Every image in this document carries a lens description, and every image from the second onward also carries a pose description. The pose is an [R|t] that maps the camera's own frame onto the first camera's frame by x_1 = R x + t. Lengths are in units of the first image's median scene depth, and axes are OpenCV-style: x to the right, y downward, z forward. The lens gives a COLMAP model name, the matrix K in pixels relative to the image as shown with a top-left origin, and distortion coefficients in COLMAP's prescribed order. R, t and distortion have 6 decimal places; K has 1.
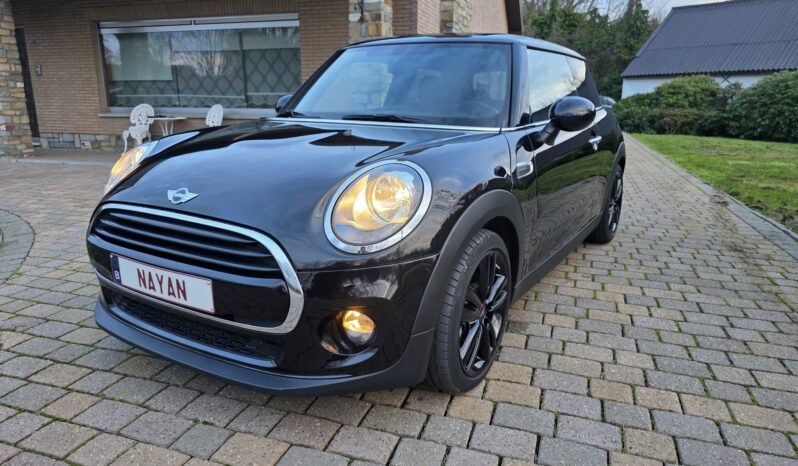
lens RADIAL K [[537.0, 0, 396.3], [0, 537.0, 233.3], [0, 0, 1]] dist [0.056539, -0.049543]
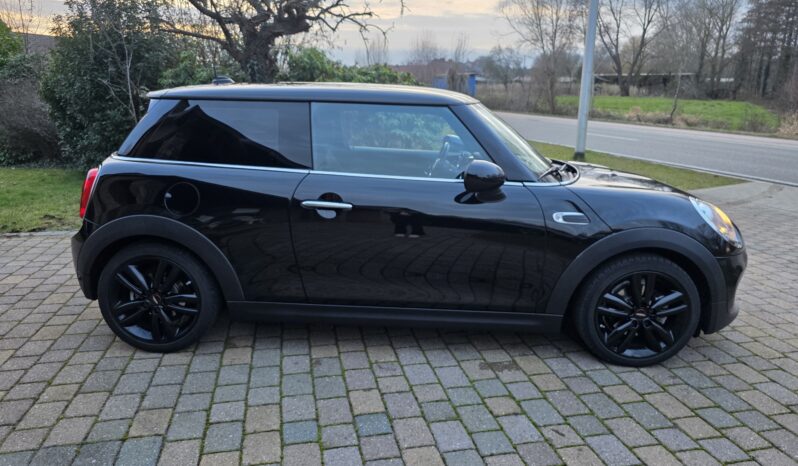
lens RADIAL K [[537.0, 0, 398.4], [0, 537.0, 225.7], [0, 0, 1]] dist [0.056539, -0.049543]
pose [[-0.510636, -0.221492, 0.830778, -0.944225], [0.188545, 0.913884, 0.359538, -0.562100], [-0.838869, 0.340232, -0.424900, 1.742204]]
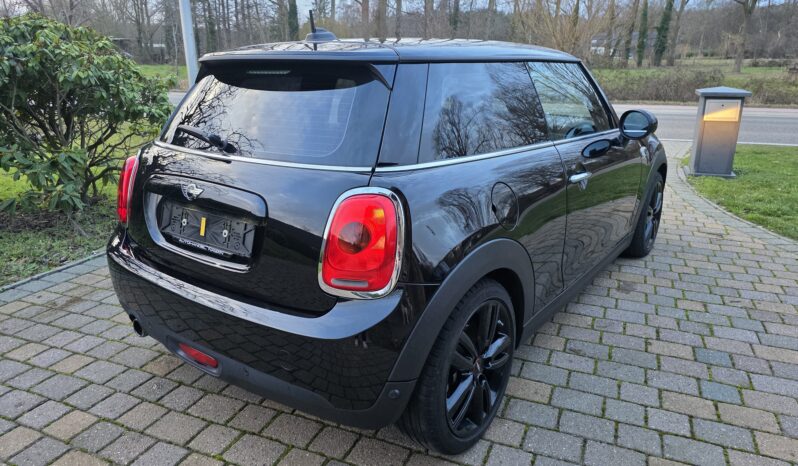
lens RADIAL K [[537.0, 0, 397.0], [0, 537.0, 220.9], [0, 0, 1]] dist [0.056539, -0.049543]
pose [[-0.996245, -0.030406, 0.081059, 0.132365], [0.014745, 0.863020, 0.504955, -0.653406], [-0.085309, 0.504255, -0.859331, 2.226711]]
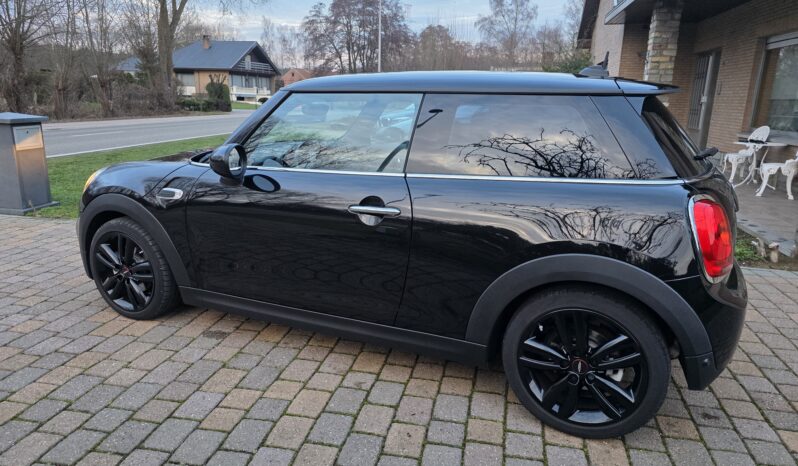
lens RADIAL K [[537.0, 0, 392.0], [0, 537.0, 229.3], [0, 0, 1]] dist [0.056539, -0.049543]
pose [[0.109065, 0.235556, -0.965722, 1.219873], [-0.257739, 0.944993, 0.201392, -0.339623], [0.960039, 0.226939, 0.163778, 1.032390]]
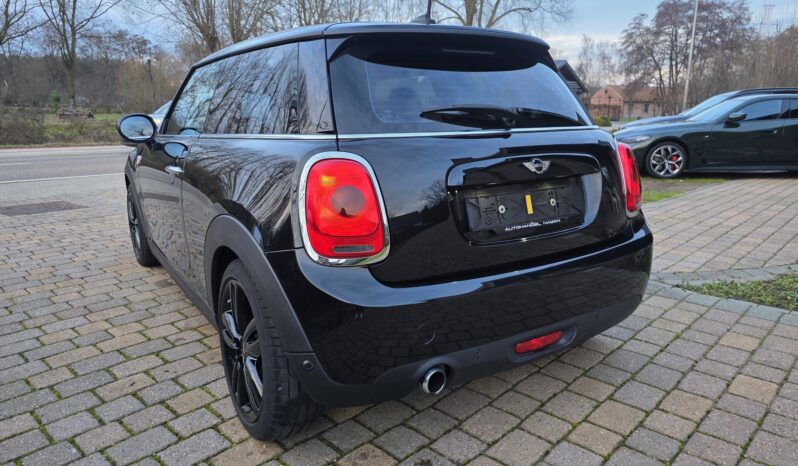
lens RADIAL K [[537.0, 0, 399.9], [0, 537.0, 227.5], [0, 0, 1]] dist [0.056539, -0.049543]
pose [[-0.428737, 0.180690, -0.885175, 1.043840], [-0.224040, 0.927924, 0.297931, -0.447819], [0.875209, 0.326049, -0.357354, 1.787746]]
